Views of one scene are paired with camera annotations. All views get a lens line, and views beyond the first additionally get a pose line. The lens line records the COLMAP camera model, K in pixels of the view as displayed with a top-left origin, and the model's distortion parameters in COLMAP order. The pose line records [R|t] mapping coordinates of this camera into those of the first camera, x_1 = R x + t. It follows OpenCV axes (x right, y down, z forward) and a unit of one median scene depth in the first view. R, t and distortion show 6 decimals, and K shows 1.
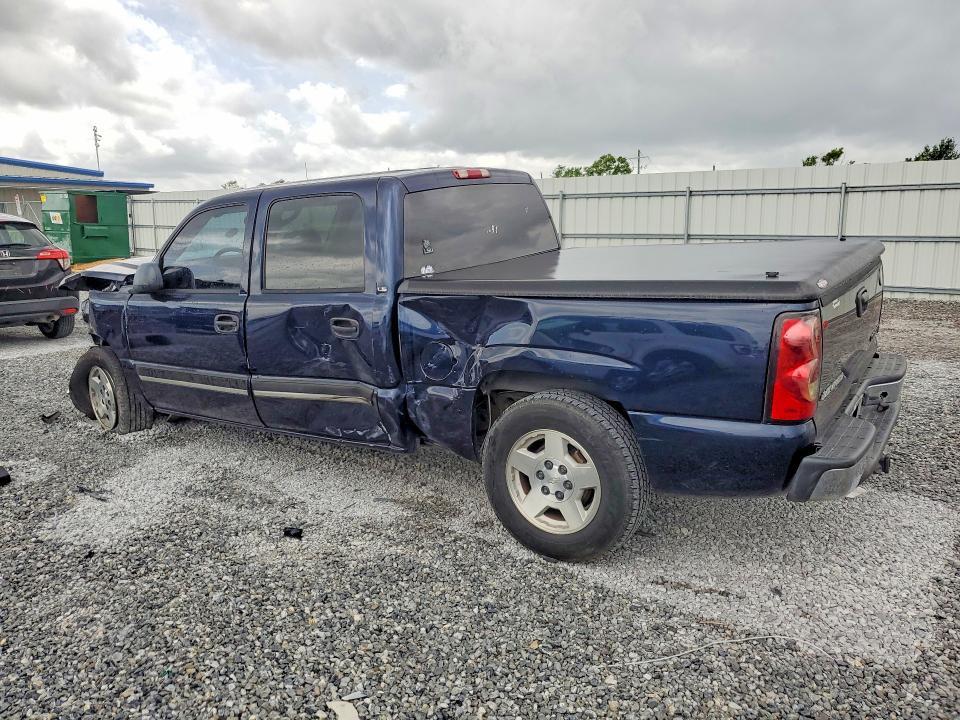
lens RADIAL K [[746.2, 0, 480.0], [0, 746.2, 360.0], [0, 0, 1]] dist [0.003461, 0.008162]
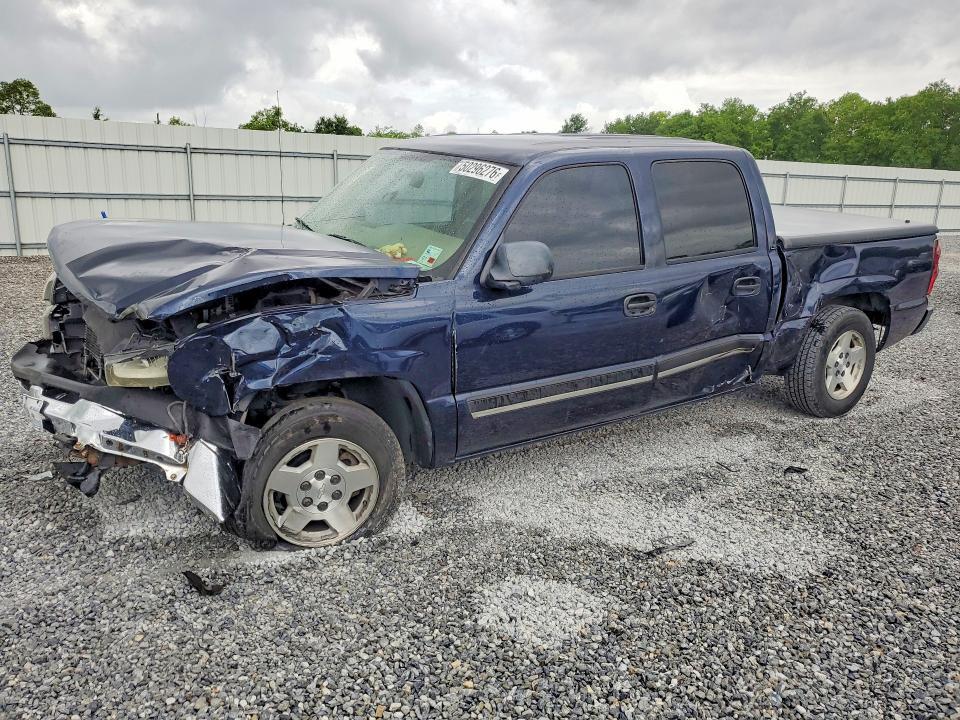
lens RADIAL K [[746.2, 0, 480.0], [0, 746.2, 360.0], [0, 0, 1]] dist [0.003461, 0.008162]
pose [[0.381817, -0.198805, 0.902603, -1.162585], [0.149032, 0.977055, 0.152160, -0.140529], [-0.912143, 0.076419, 0.402685, 0.801143]]
